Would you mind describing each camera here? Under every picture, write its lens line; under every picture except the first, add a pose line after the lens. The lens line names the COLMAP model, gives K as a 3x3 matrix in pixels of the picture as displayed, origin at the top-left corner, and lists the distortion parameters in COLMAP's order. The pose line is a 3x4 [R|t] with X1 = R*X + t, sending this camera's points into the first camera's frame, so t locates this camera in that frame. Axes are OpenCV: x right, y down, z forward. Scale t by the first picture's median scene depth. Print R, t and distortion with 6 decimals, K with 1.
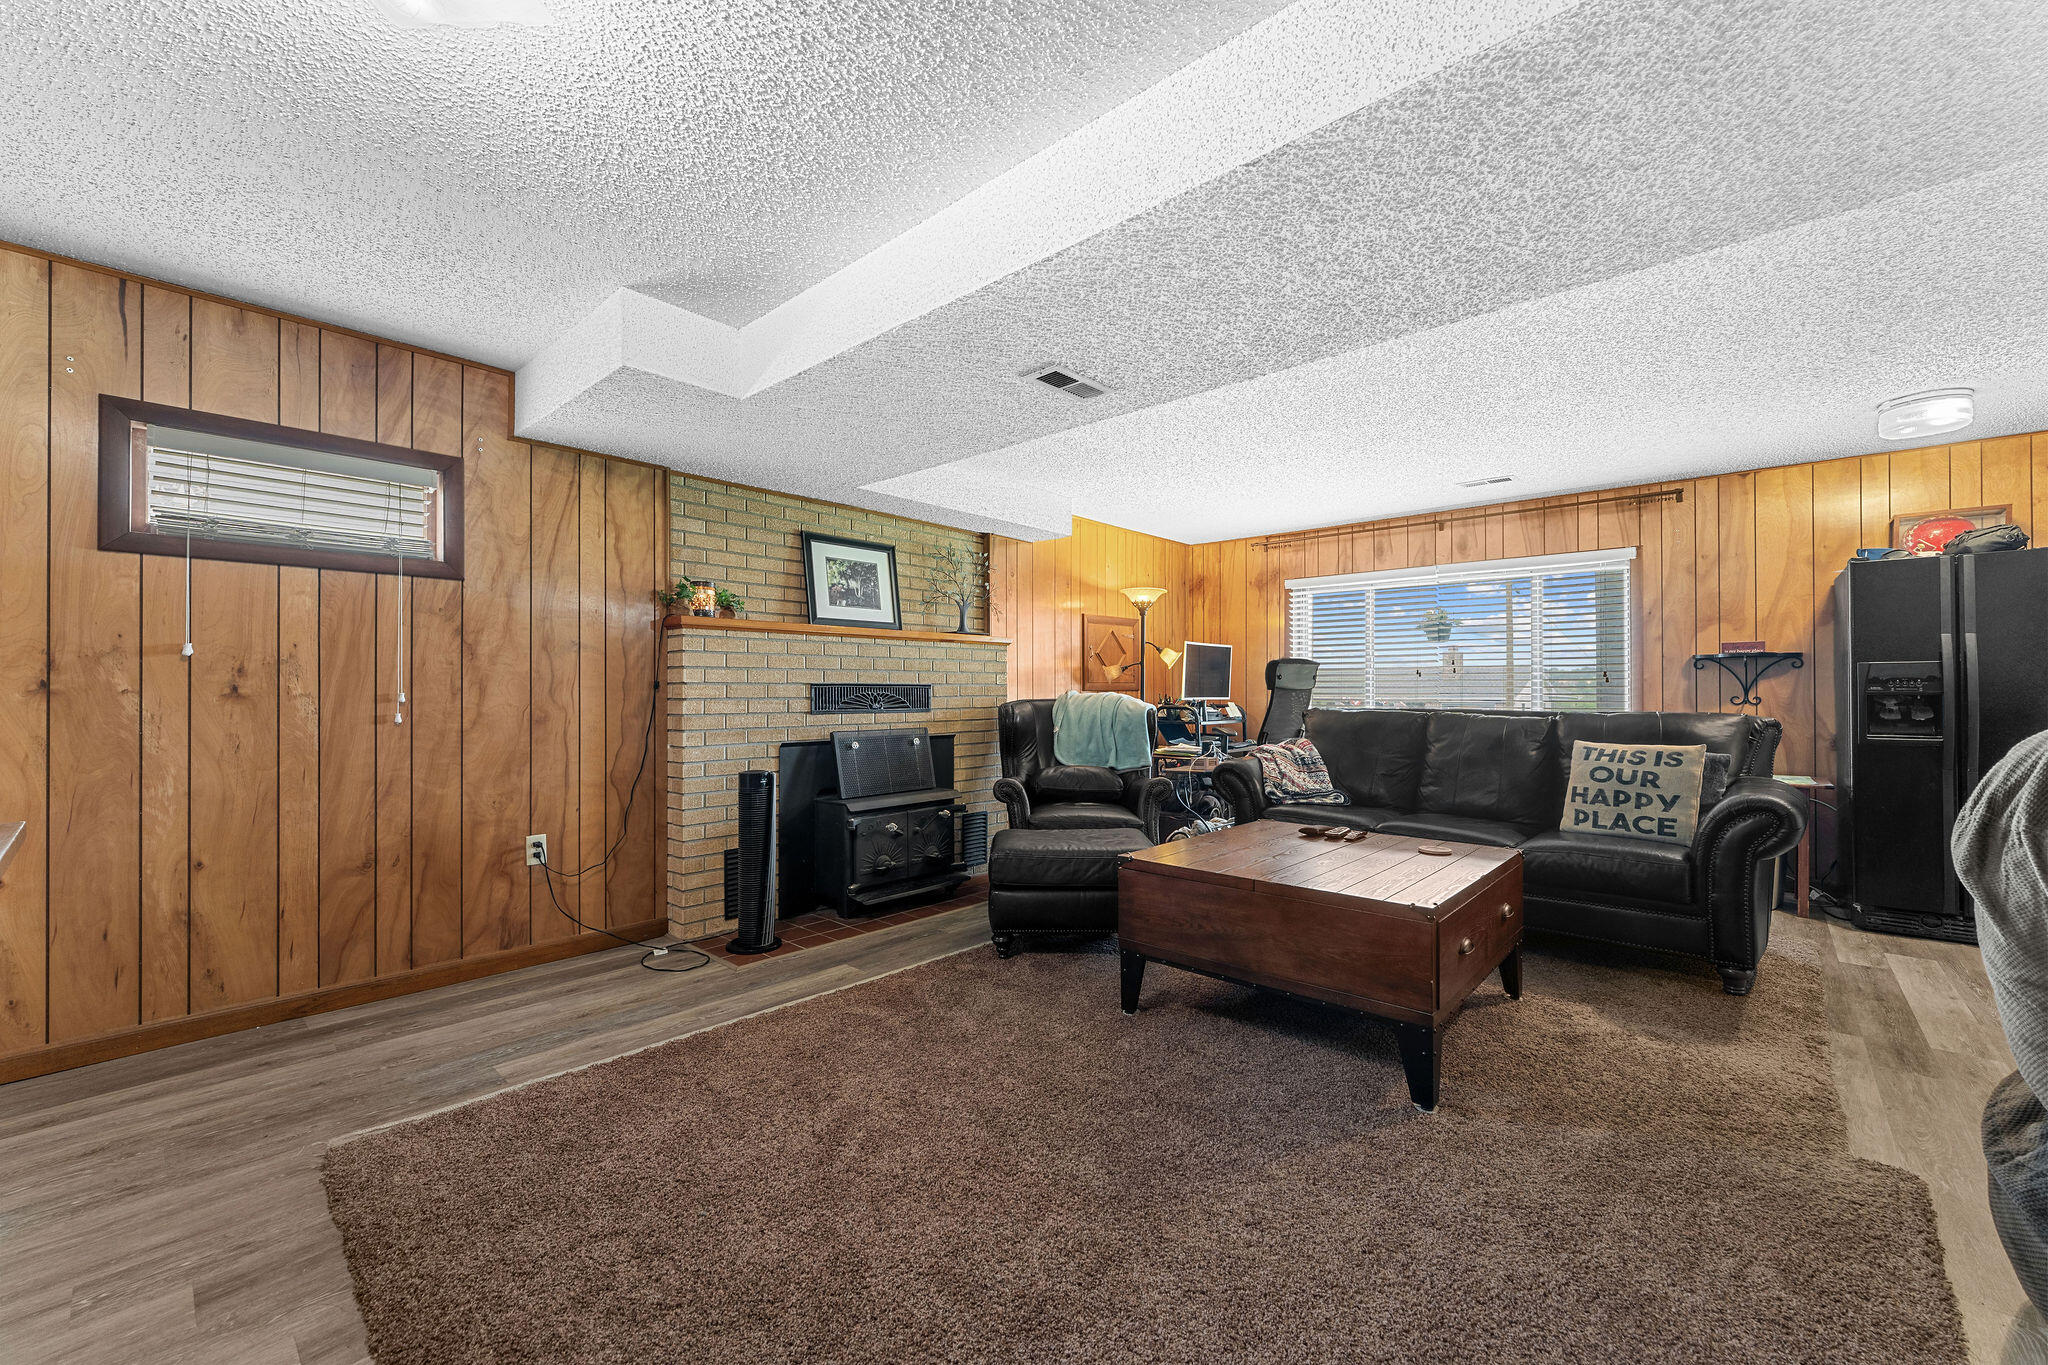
lens RADIAL K [[812.3, 0, 1017.9], [0, 812.3, 684.8], [0, 0, 1]] dist [-0.001228, -0.000524]
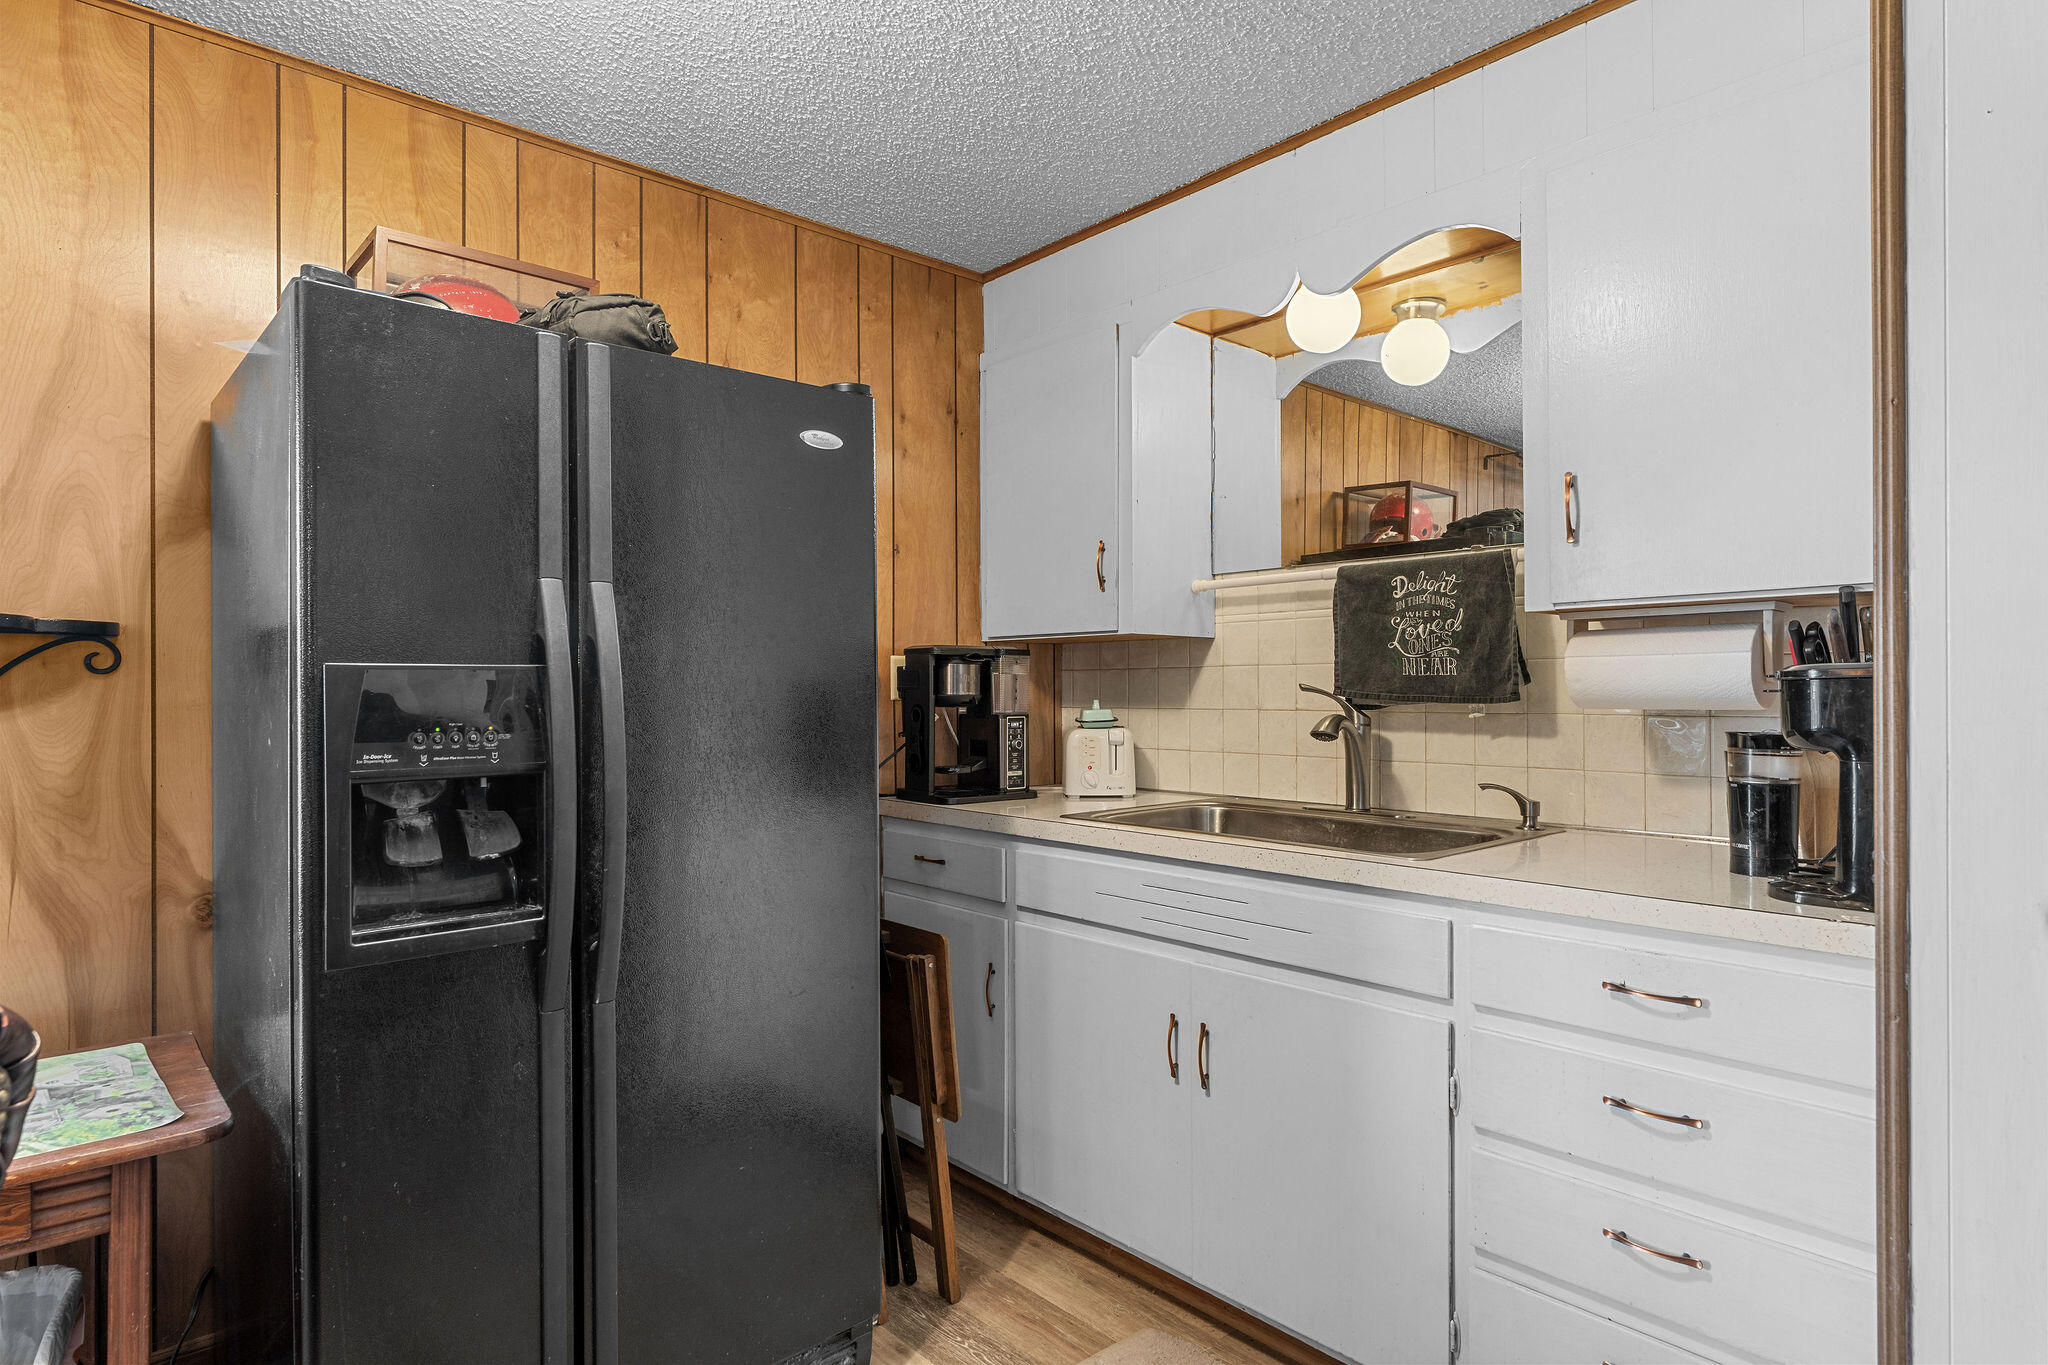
lens RADIAL K [[1082.6, 0, 1028.8], [0, 1082.6, 687.9], [0, 0, 1]] dist [-0.005546, 0.000887]
pose [[0.093505, -0.000391, 0.995619, 0.657965], [-0.005036, 0.999987, 0.000866, -0.019286], [-0.995606, -0.005094, 0.093501, 0.686271]]
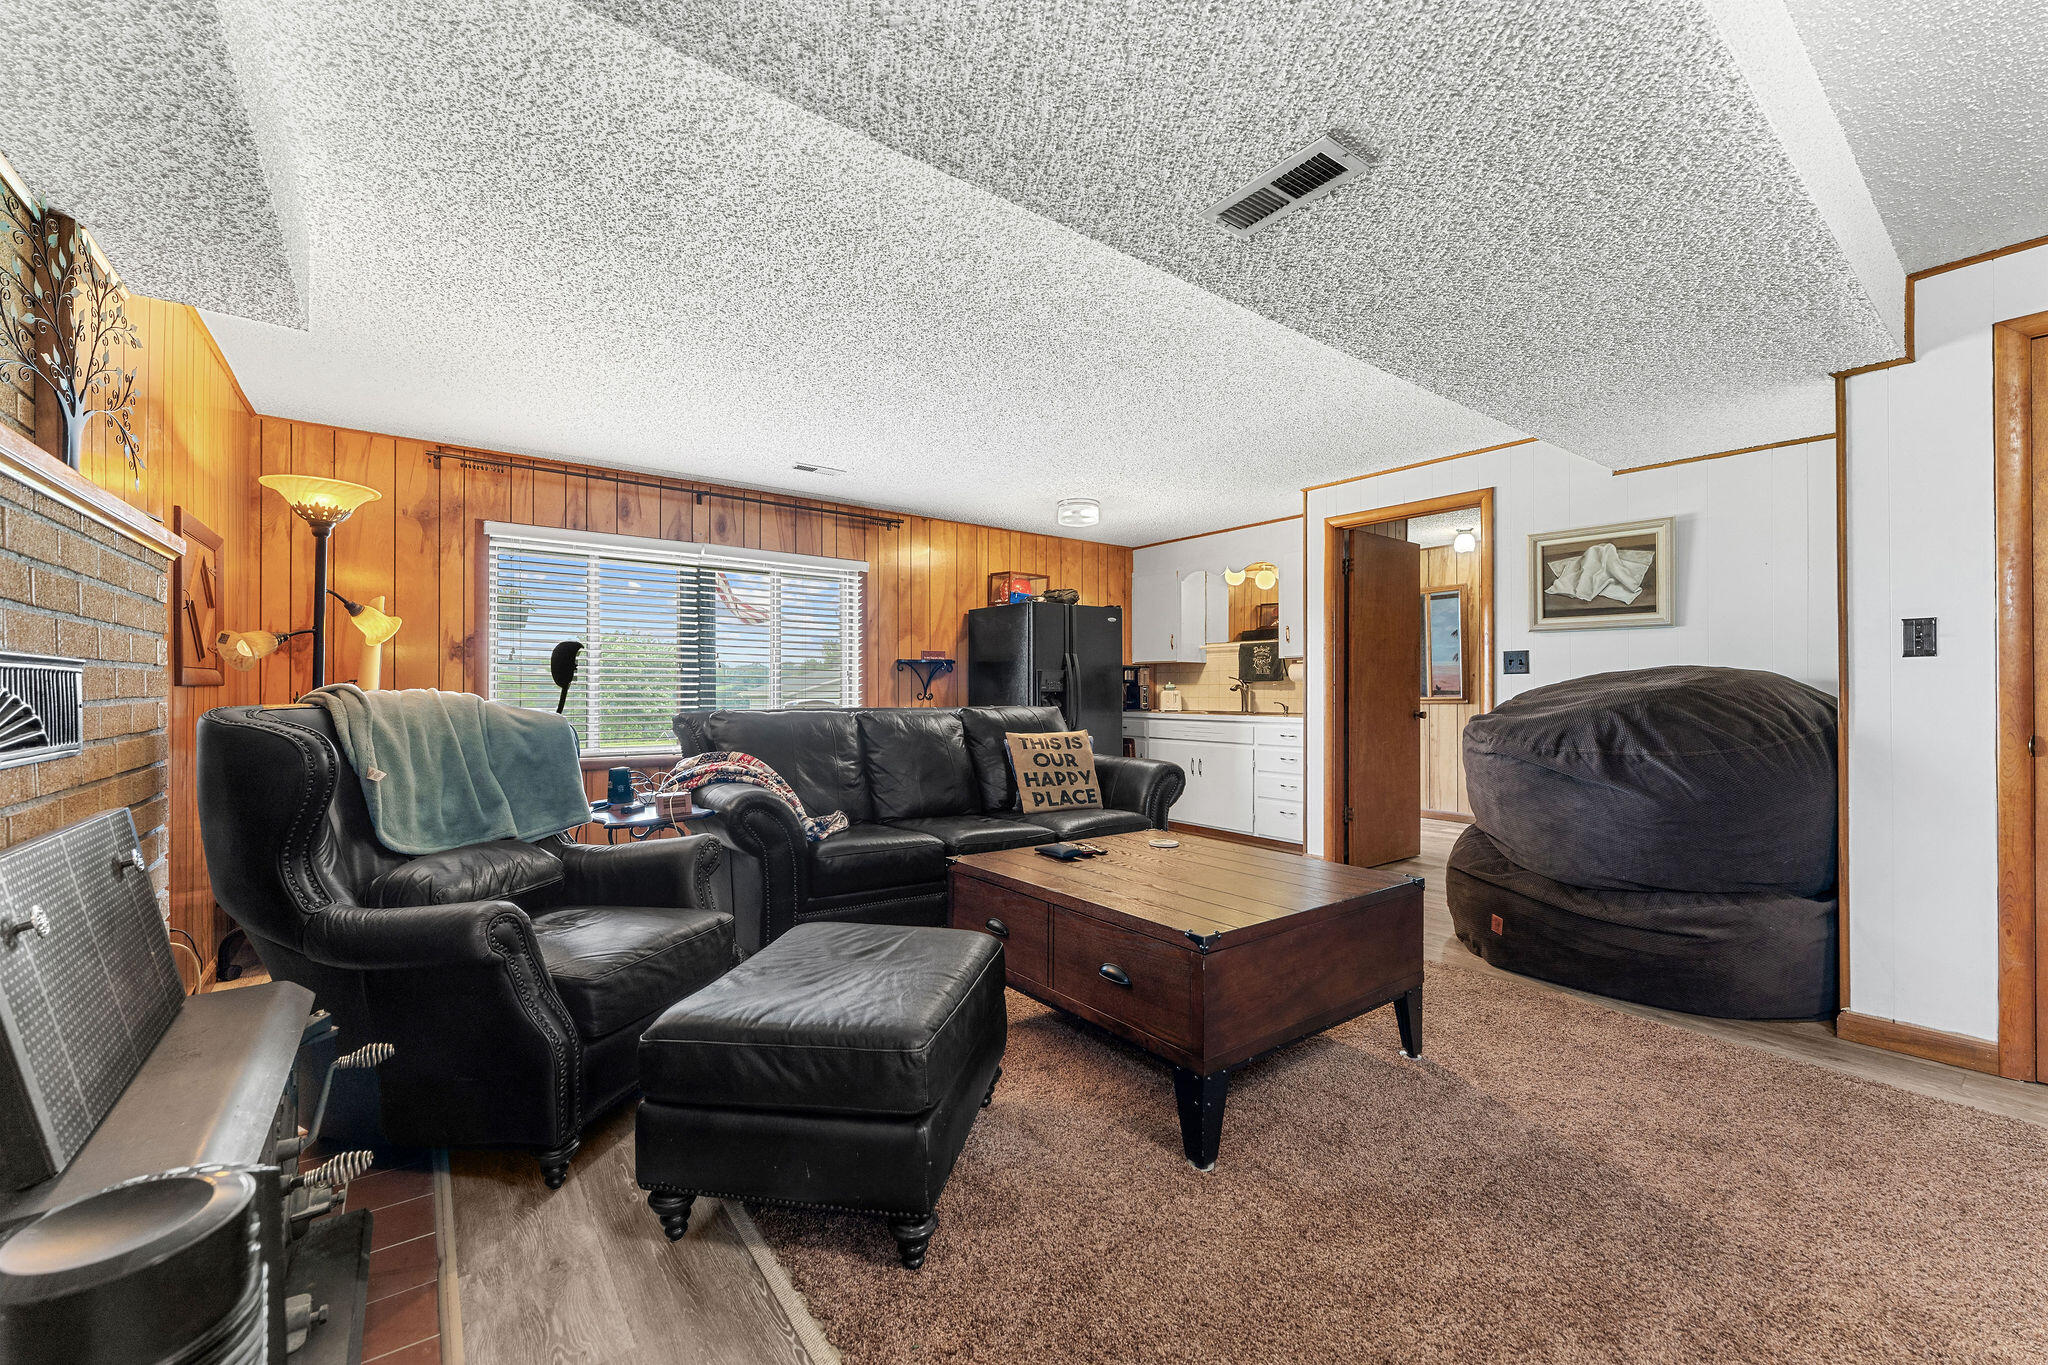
lens RADIAL K [[812.3, 0, 1014.3], [0, 812.3, 688.6], [0, 0, 1]] dist [-0.001228, -0.000524]
pose [[0.181346, 0.002104, 0.983417, -0.384609], [-0.009110, 0.999958, -0.000460, 0.007076], [-0.983377, -0.008876, 0.181357, 0.719089]]
